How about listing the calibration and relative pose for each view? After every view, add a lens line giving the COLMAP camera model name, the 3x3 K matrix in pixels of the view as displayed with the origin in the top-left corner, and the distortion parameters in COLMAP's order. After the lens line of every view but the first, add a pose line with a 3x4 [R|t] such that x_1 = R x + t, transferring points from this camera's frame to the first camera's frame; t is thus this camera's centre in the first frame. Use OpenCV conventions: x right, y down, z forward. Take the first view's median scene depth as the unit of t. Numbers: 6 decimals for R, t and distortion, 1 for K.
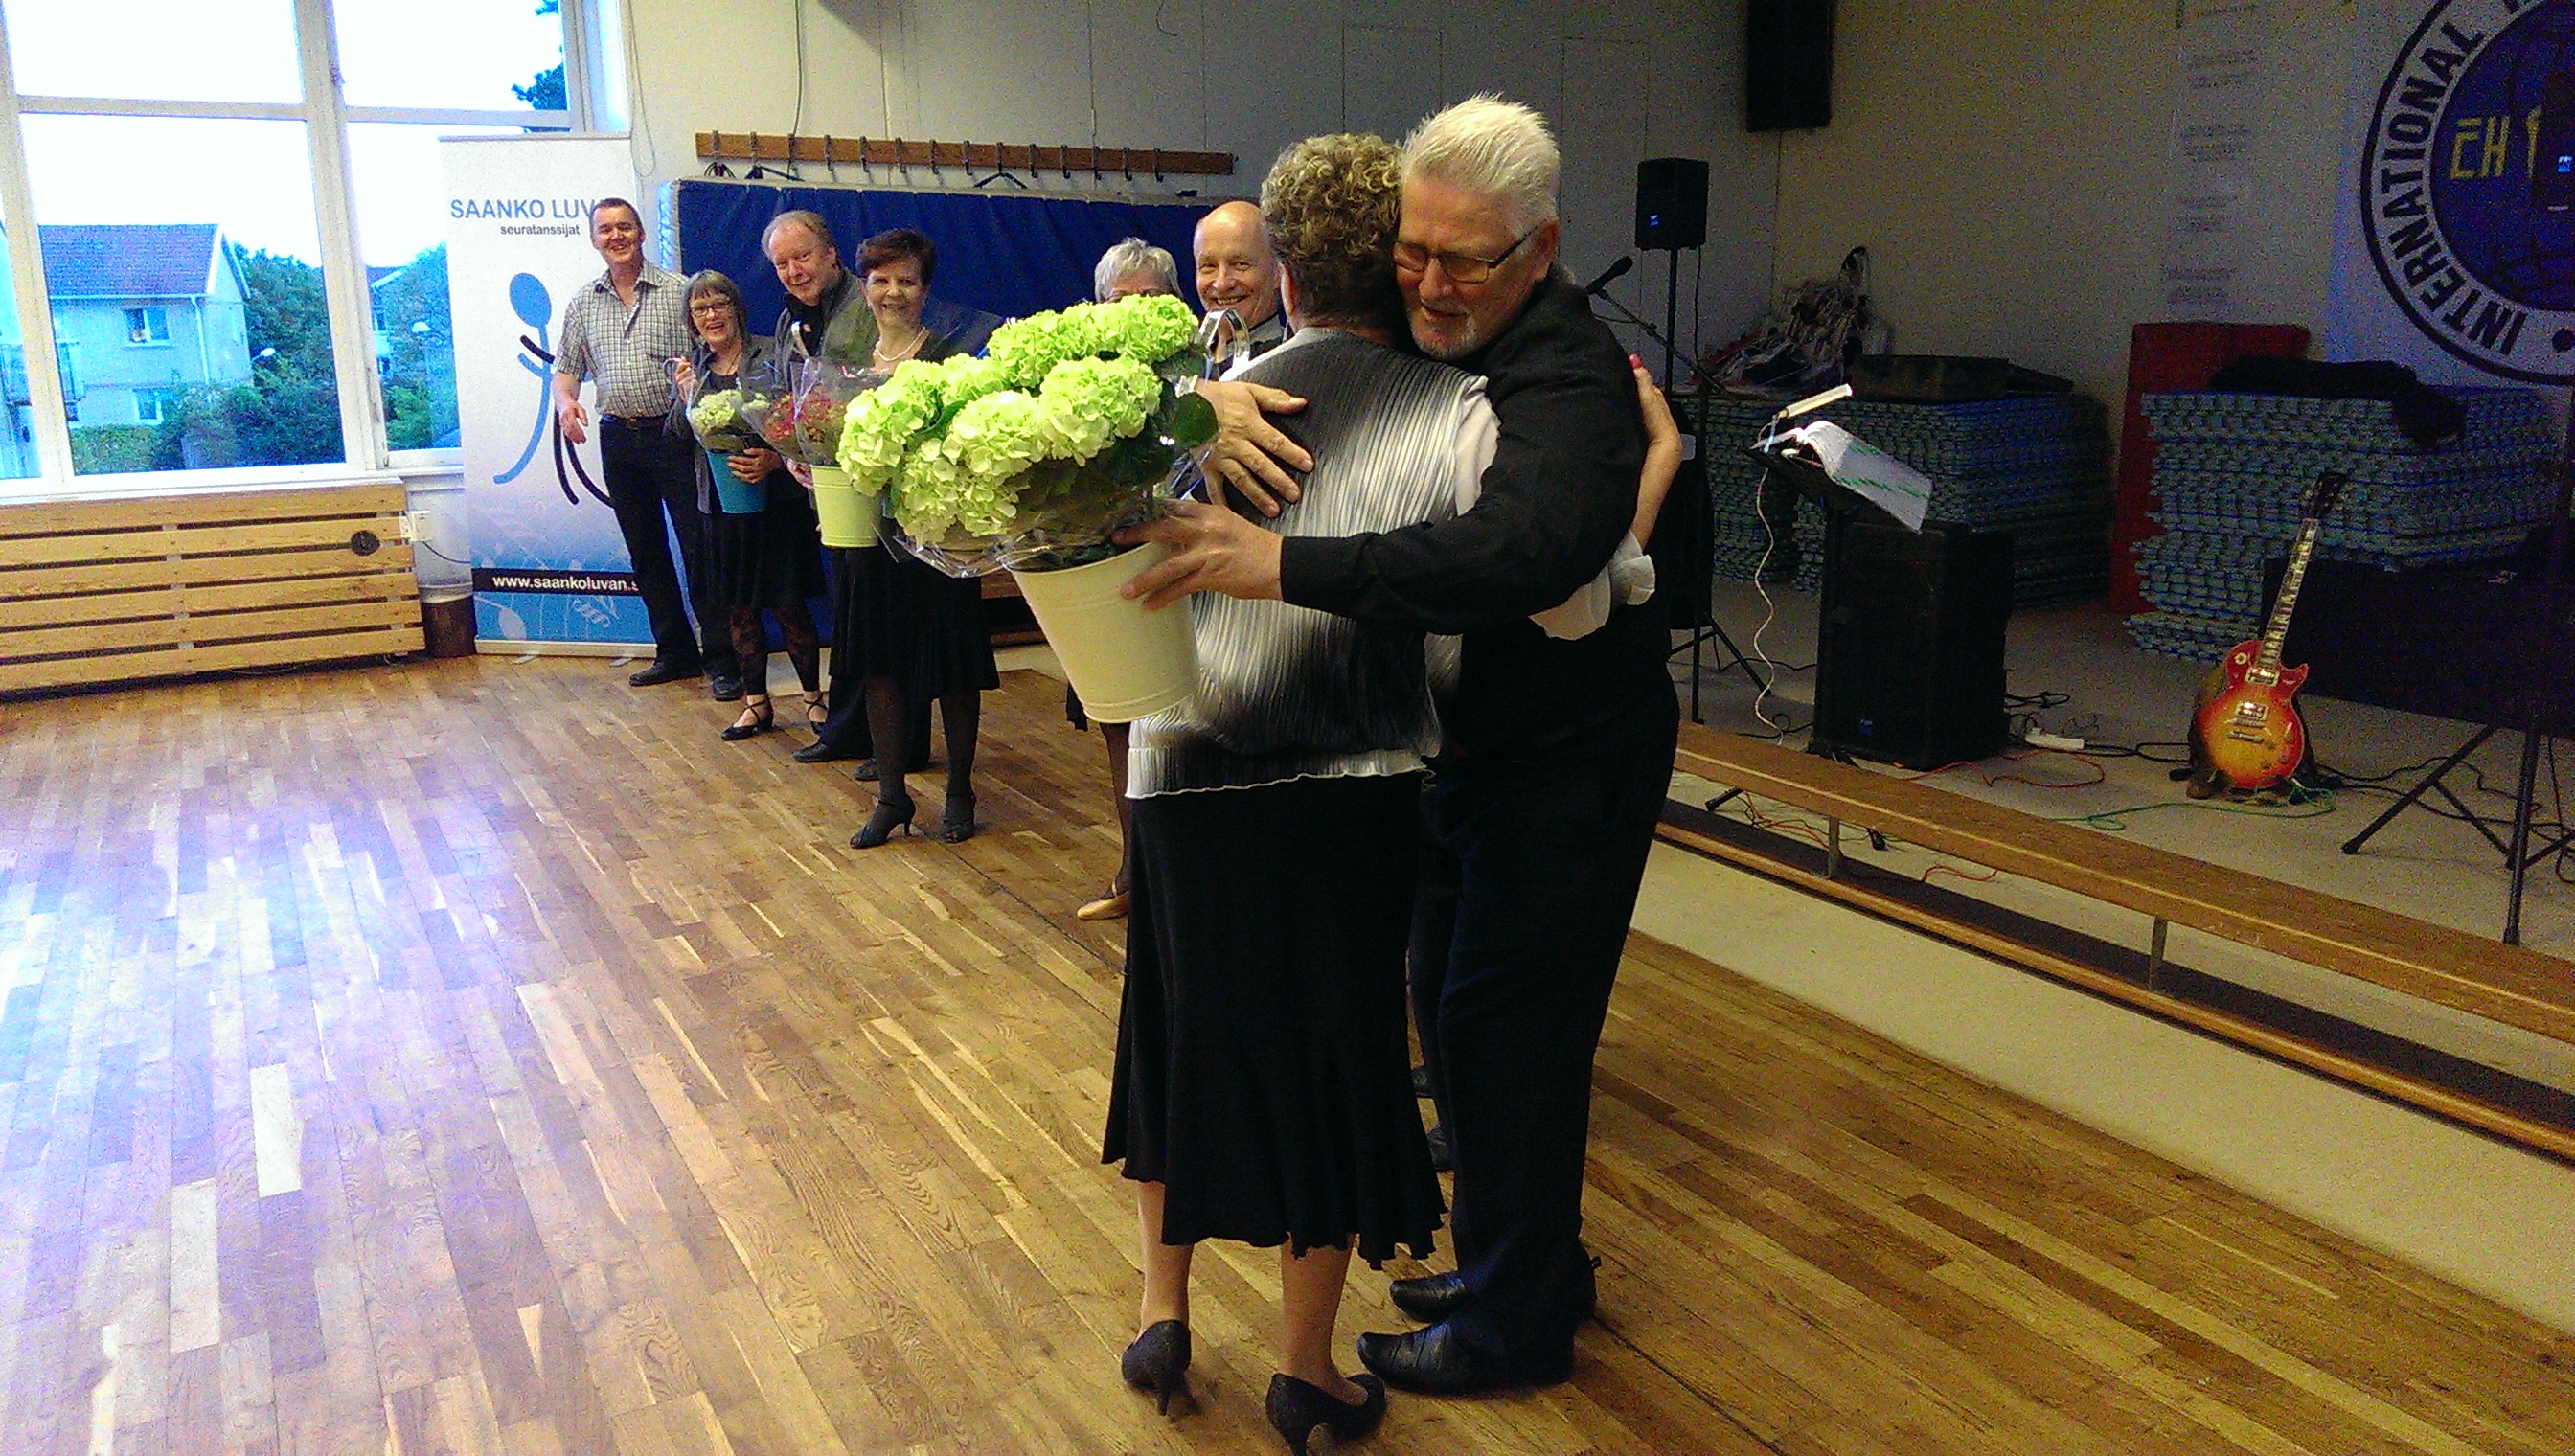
lens RADIAL K [[1863.8, 0, 1250.7], [0, 1863.8, 729.2], [0, 0, 1]] dist [0.071799, -0.074281]
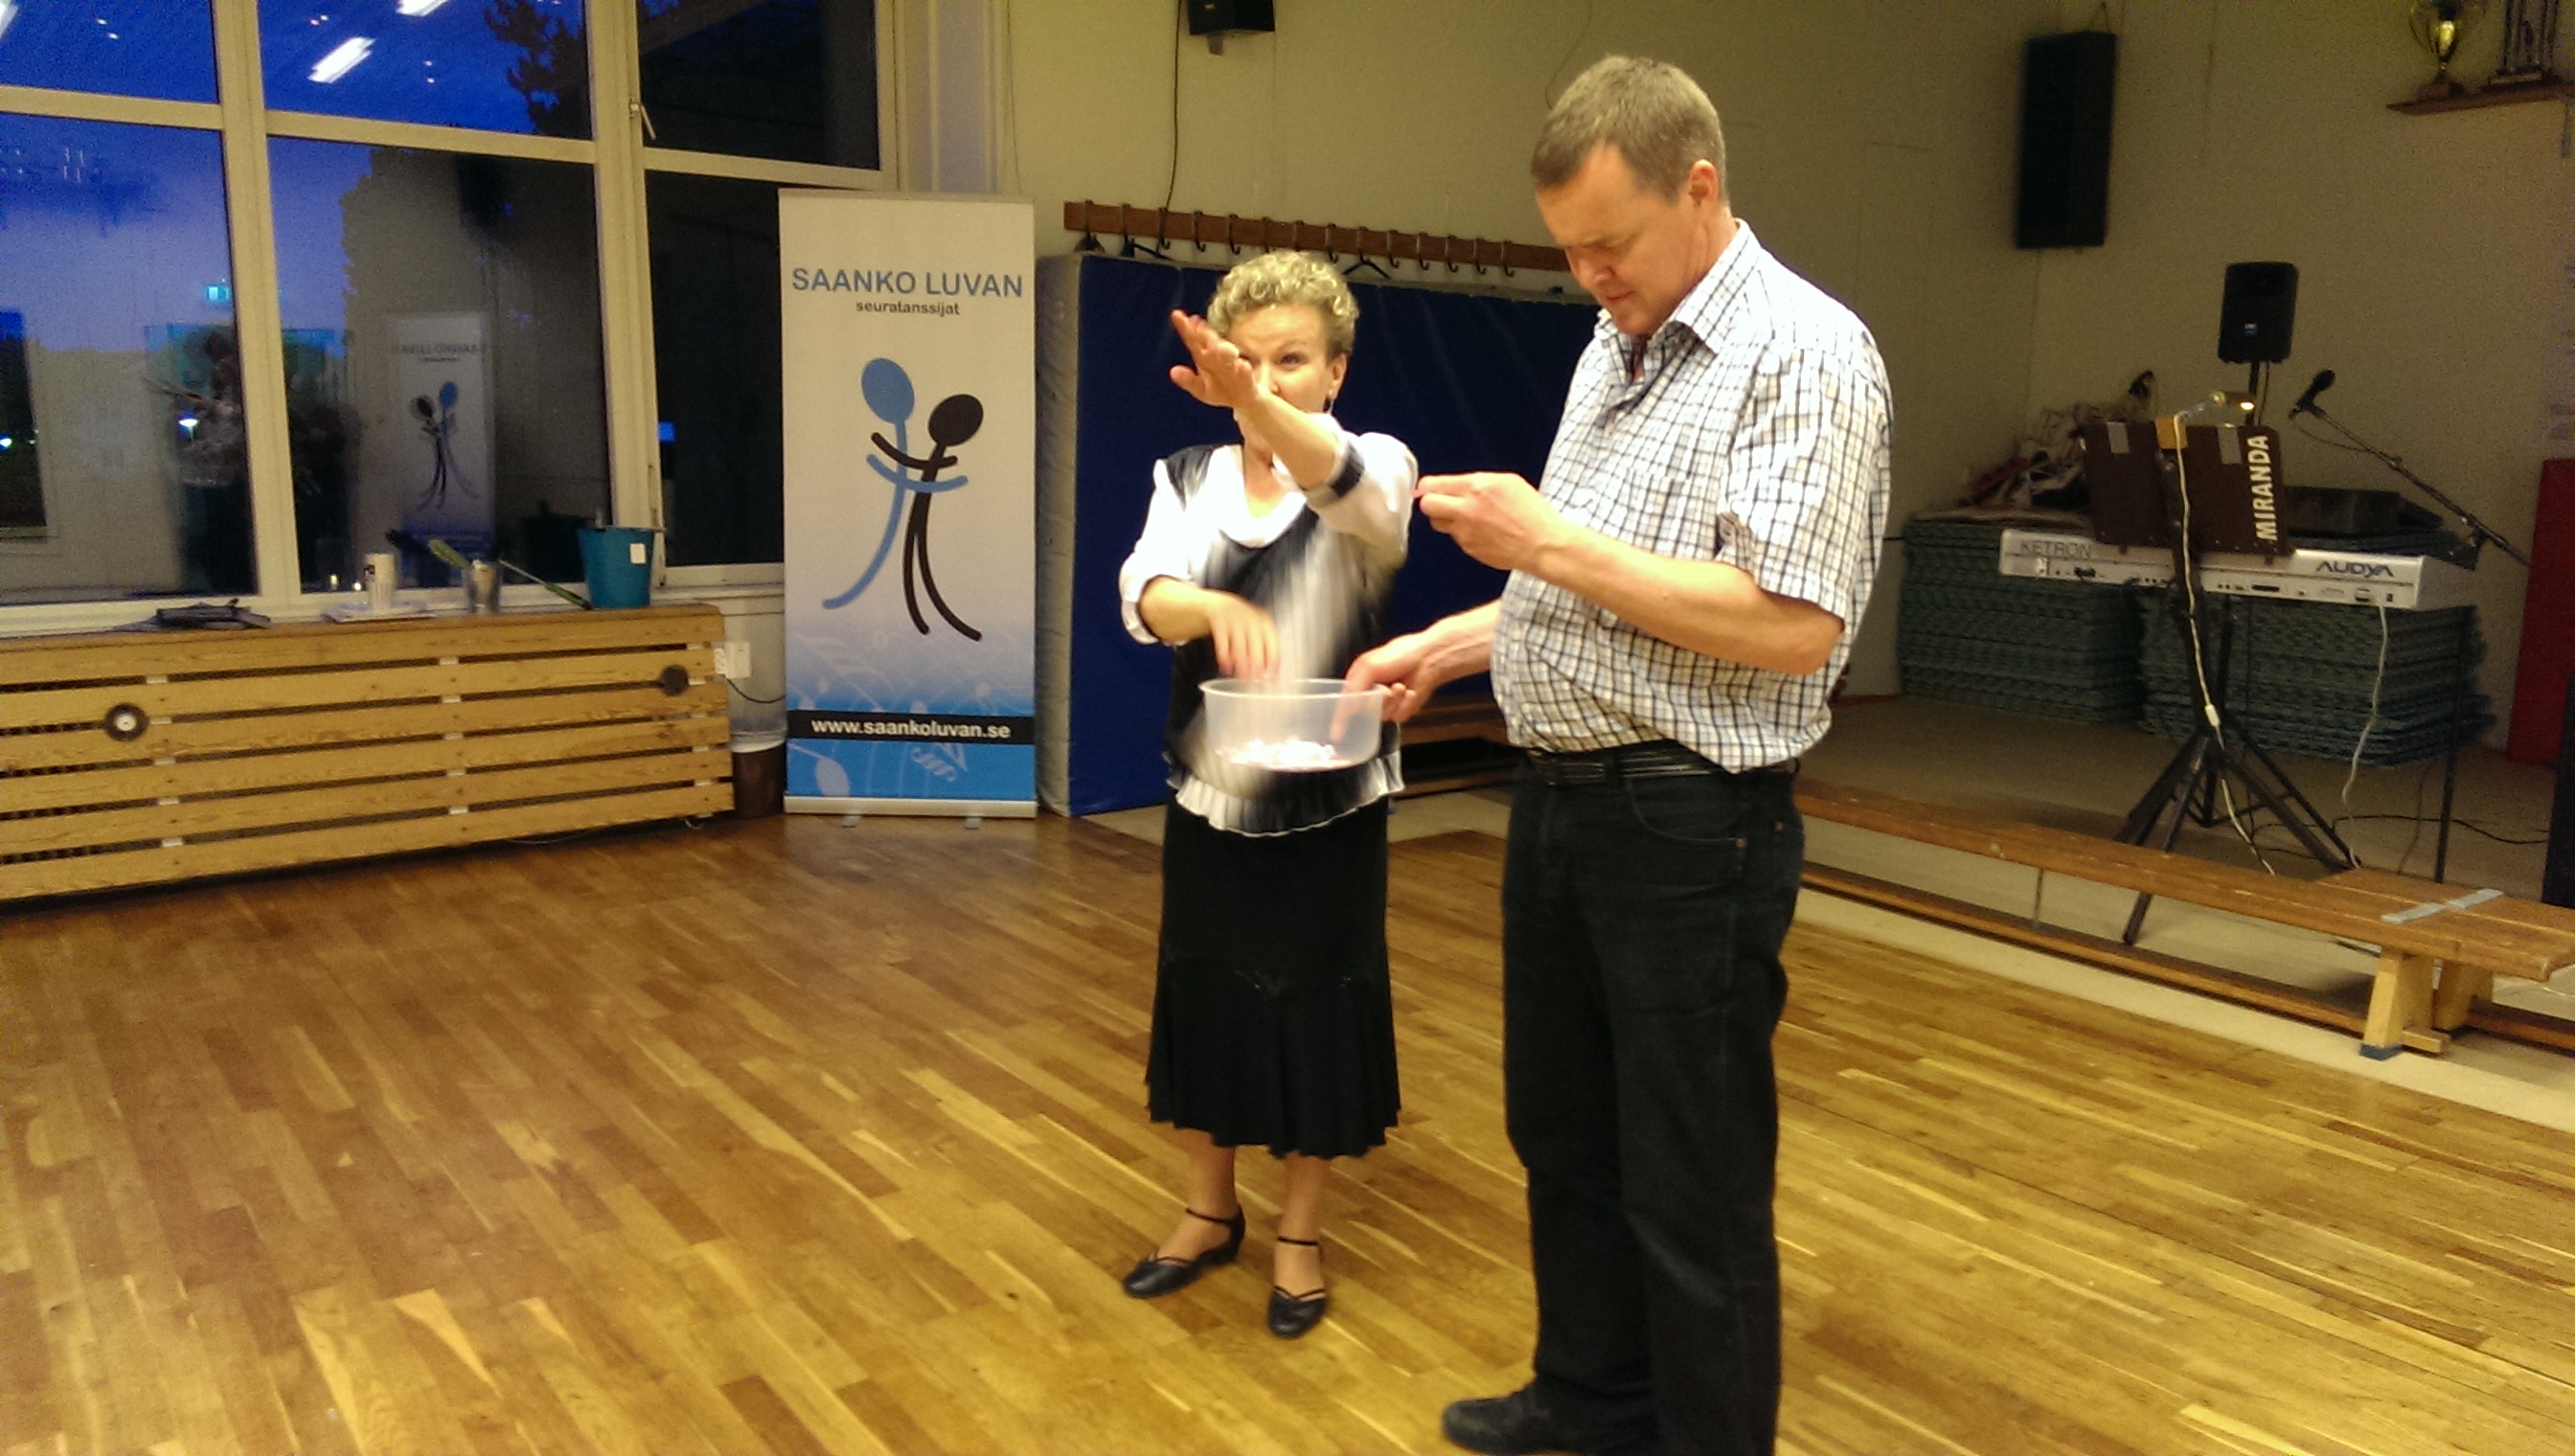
lens RADIAL K [[1845.3, 0, 1280.7], [0, 1845.3, 742.6], [0, 0, 1]] dist [0.083317, -0.109143]
pose [[0.991025, 0.001193, 0.133670, -0.324836], [0.005497, 0.998750, -0.049671, -0.031394], [-0.133562, 0.049960, 0.989780, 0.176530]]
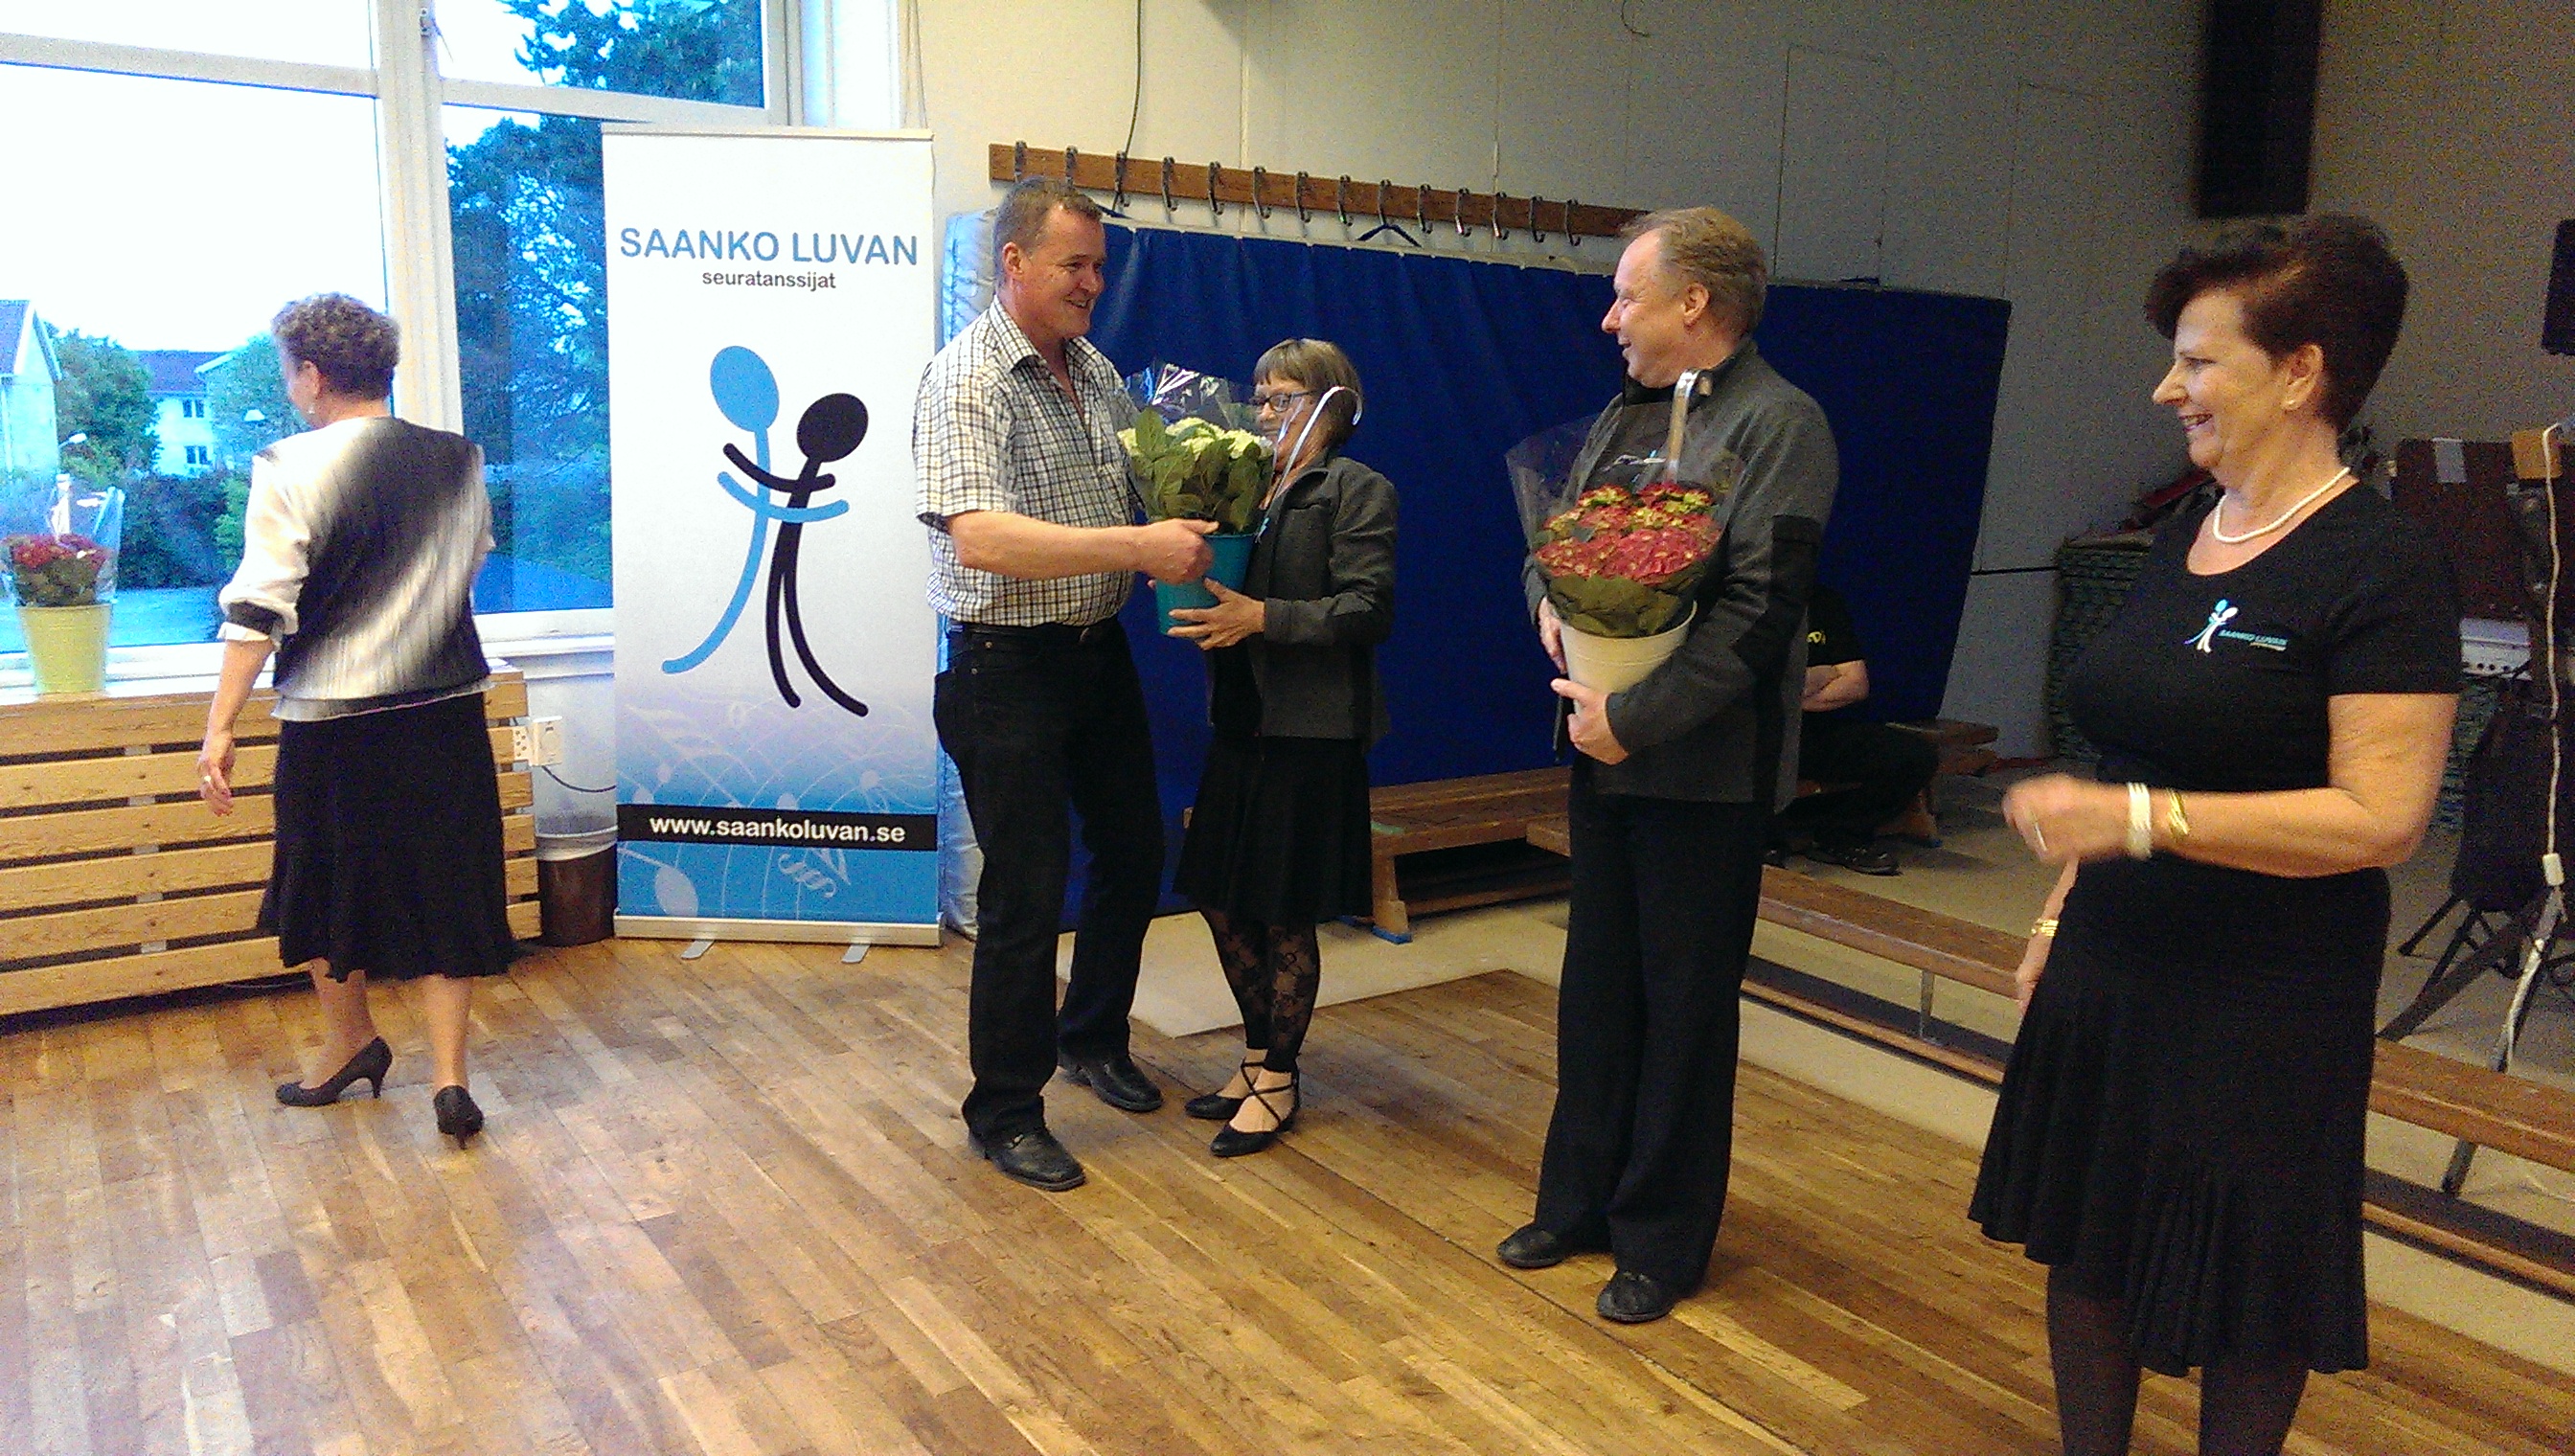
lens RADIAL K [[1878.5, 0, 1273.6], [0, 1878.5, 724.4], [0, 0, 1]] dist [0.090334, -0.115430]
pose [[0.995897, 0.012157, 0.089670, -0.265174], [-0.006626, 0.998072, -0.061717, -0.078447], [-0.090247, 0.060869, 0.994058, 0.364852]]
